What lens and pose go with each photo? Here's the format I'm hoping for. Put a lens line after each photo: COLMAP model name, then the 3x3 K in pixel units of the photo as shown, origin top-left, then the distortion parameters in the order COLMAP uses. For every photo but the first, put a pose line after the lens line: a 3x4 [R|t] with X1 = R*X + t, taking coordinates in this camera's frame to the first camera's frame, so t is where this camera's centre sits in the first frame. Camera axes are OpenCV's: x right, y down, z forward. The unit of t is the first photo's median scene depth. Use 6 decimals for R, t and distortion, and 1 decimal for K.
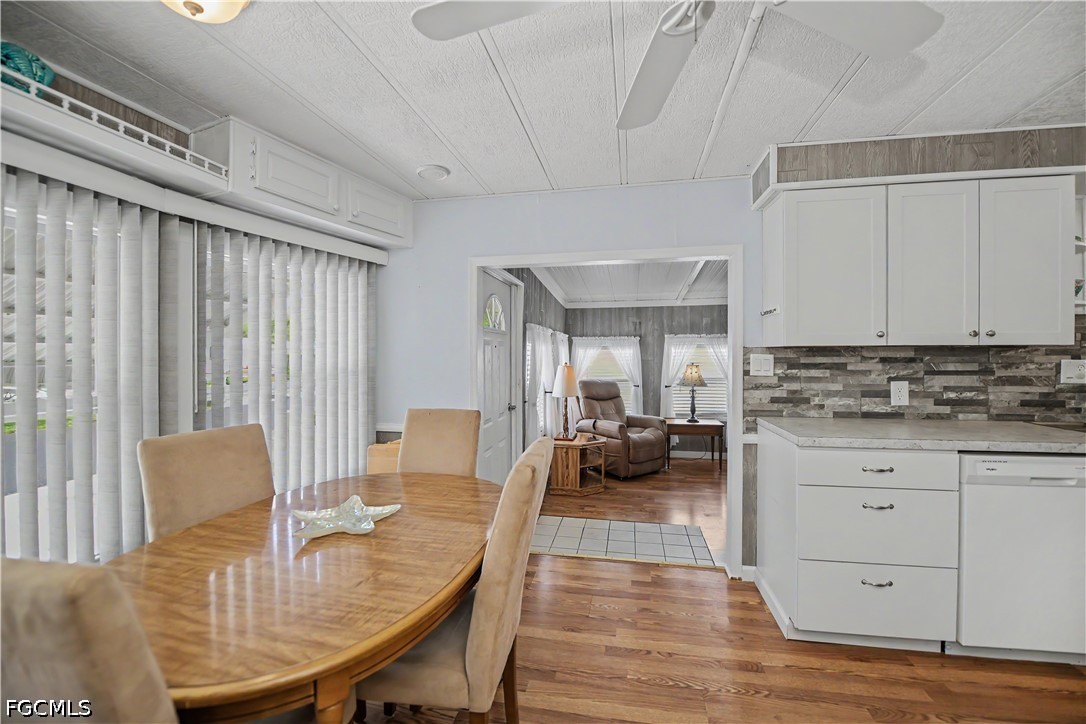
lens RADIAL K [[441.5, 0, 546.0], [0, 441.5, 358.2], [0, 0, 1]] dist [-0.021748, -0.000085]
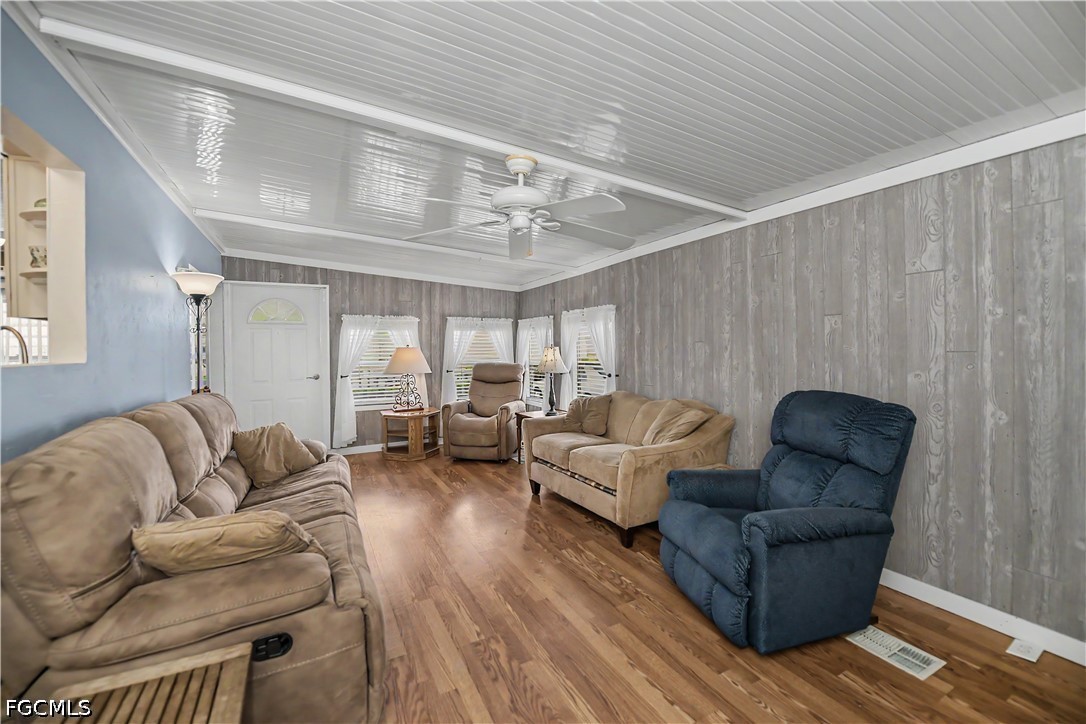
lens RADIAL K [[450.1, 0, 542.7], [0, 450.1, 350.4], [0, 0, 1]] dist [-0.002875, 0.000375]
pose [[0.621231, 0.002567, -0.783623, 2.423752], [0.000130, 0.999994, 0.003380, 0.046929], [0.783628, -0.002202, 0.621227, 1.118450]]
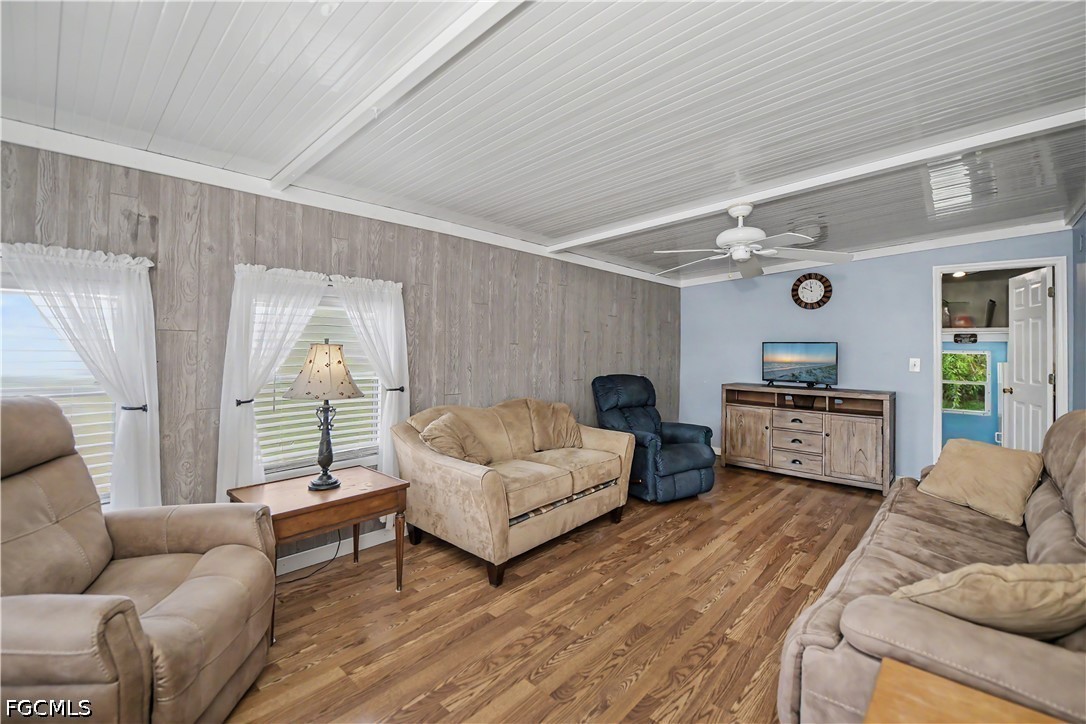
lens RADIAL K [[469.5, 0, 548.0], [0, 469.5, 340.7], [0, 0, 1]] dist [-0.022148, -0.000027]
pose [[0.519402, 0.023176, 0.854216, 0.185600], [-0.007613, 0.999718, -0.022494, 0.049134], [-0.854496, 0.005180, 0.519432, 1.483283]]
